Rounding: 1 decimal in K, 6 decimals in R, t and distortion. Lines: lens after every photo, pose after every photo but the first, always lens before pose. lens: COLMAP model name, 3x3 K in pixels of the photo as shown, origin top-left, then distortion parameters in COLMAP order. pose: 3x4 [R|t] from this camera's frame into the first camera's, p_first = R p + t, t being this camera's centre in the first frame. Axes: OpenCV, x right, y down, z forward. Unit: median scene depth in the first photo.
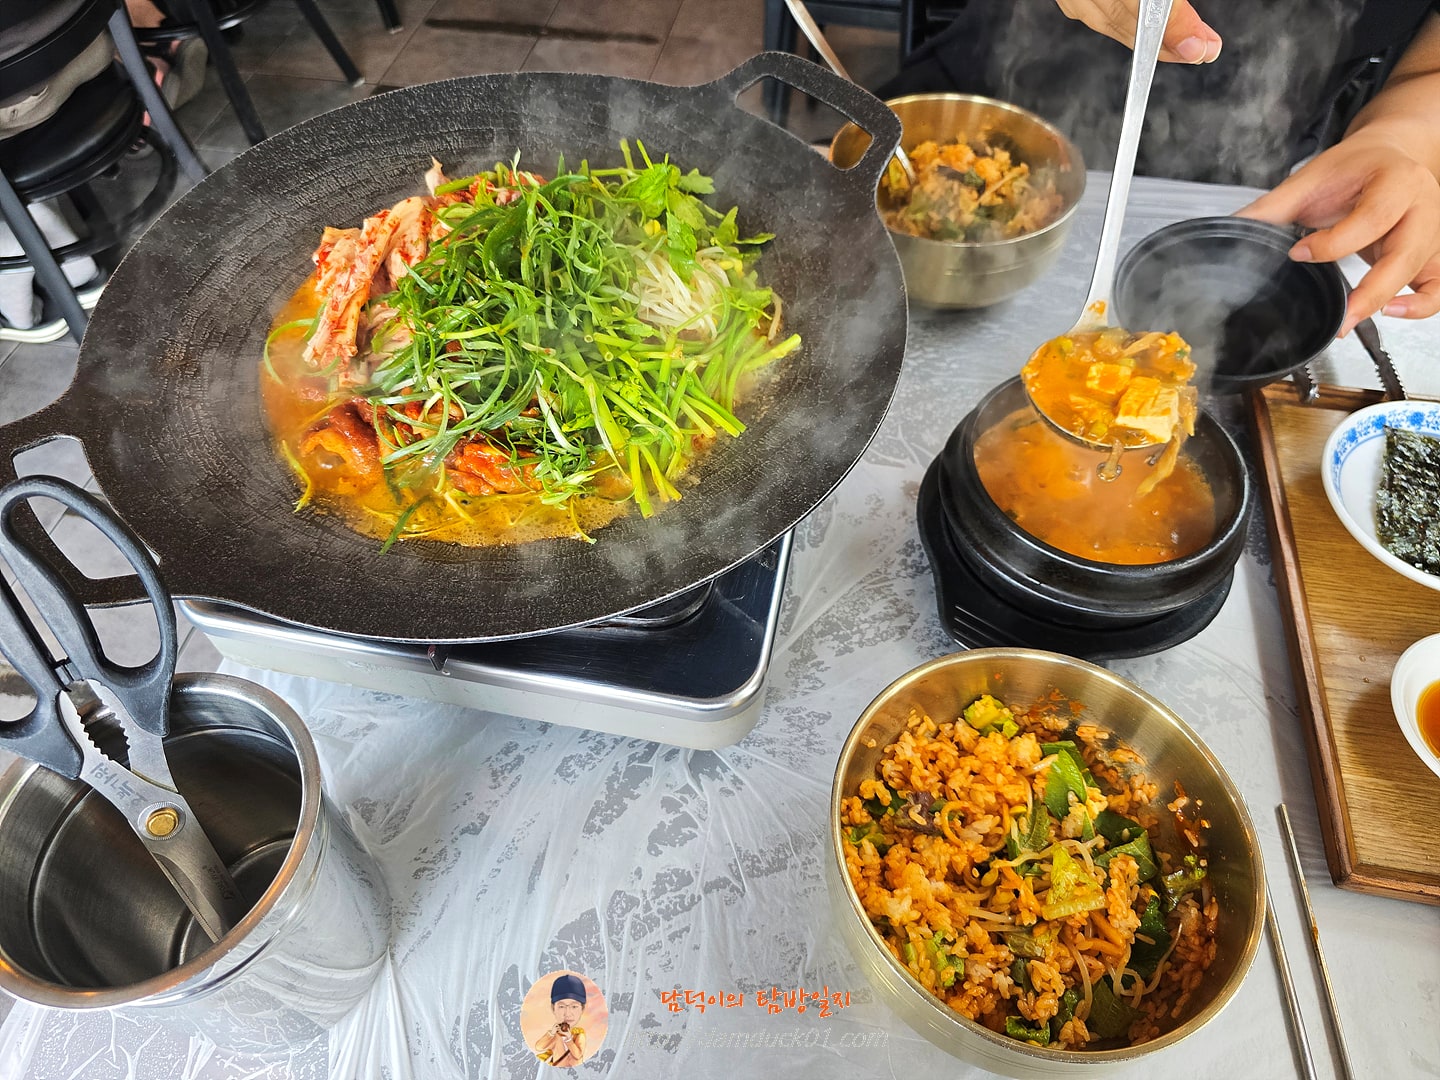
lens RADIAL K [[1127.0, 0, 720.0], [0, 1127.0, 540.0], [0, 0, 1]] dist [0.005920, -0.069175]
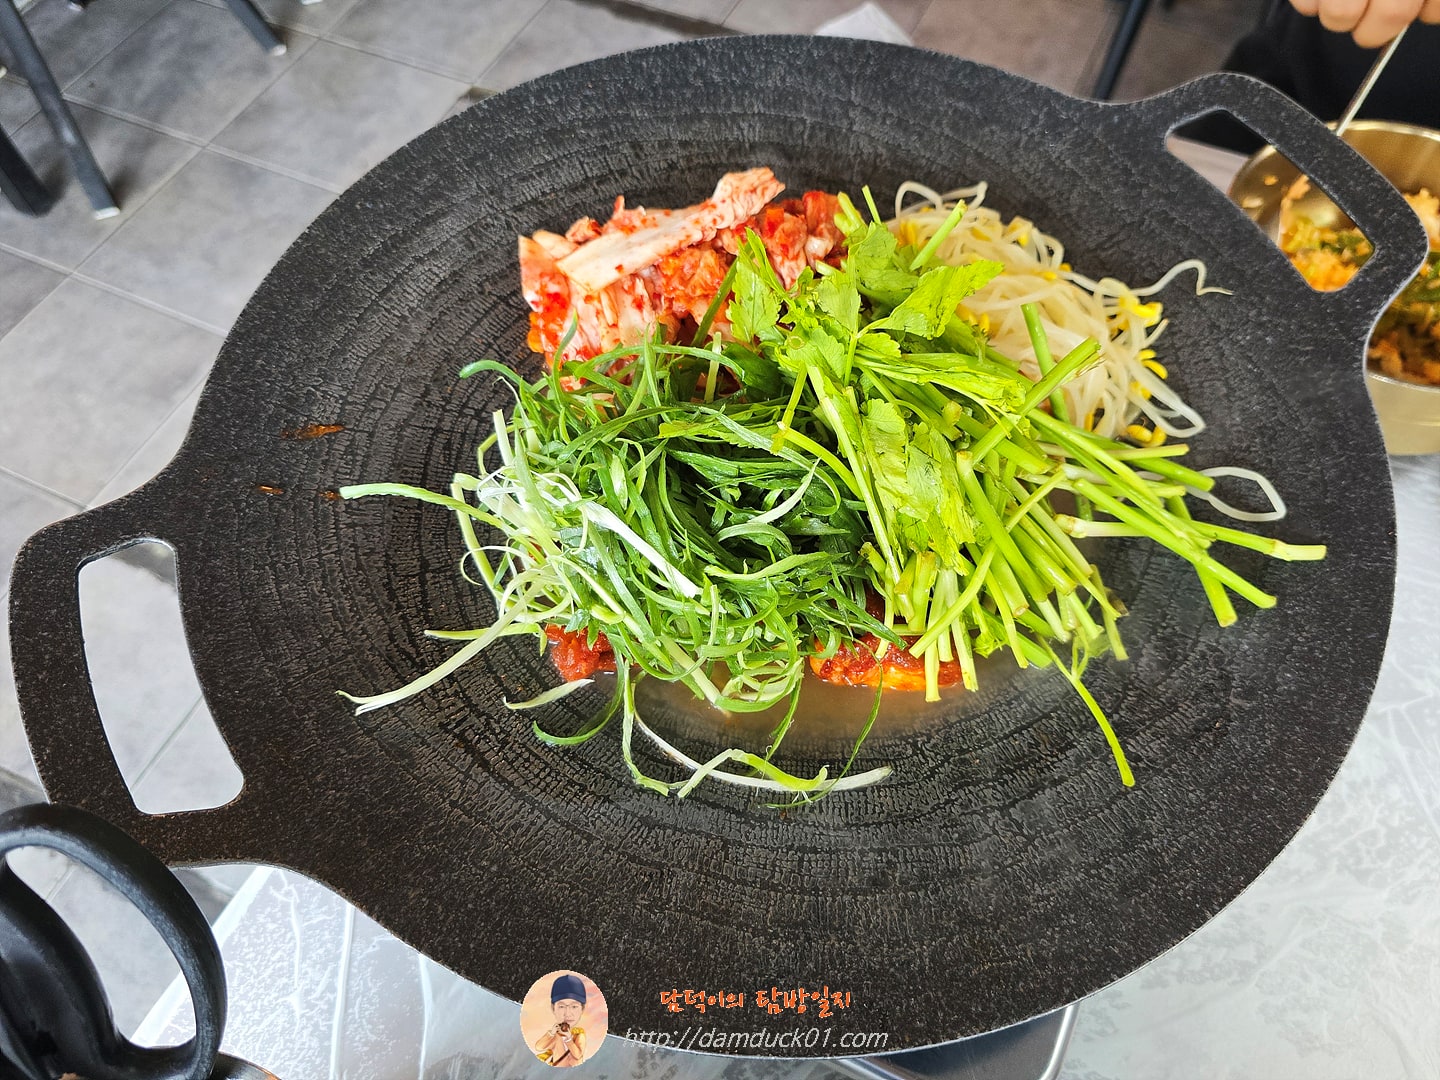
lens RADIAL K [[1248.7, 0, 720.0], [0, 1248.7, 540.0], [0, 0, 1]] dist [-0.012344, -0.012516]
pose [[0.968569, 0.207119, -0.137749, -0.100115], [-0.192527, 0.974870, 0.112082, -0.202045], [0.157501, -0.082039, 0.984105, 0.218798]]
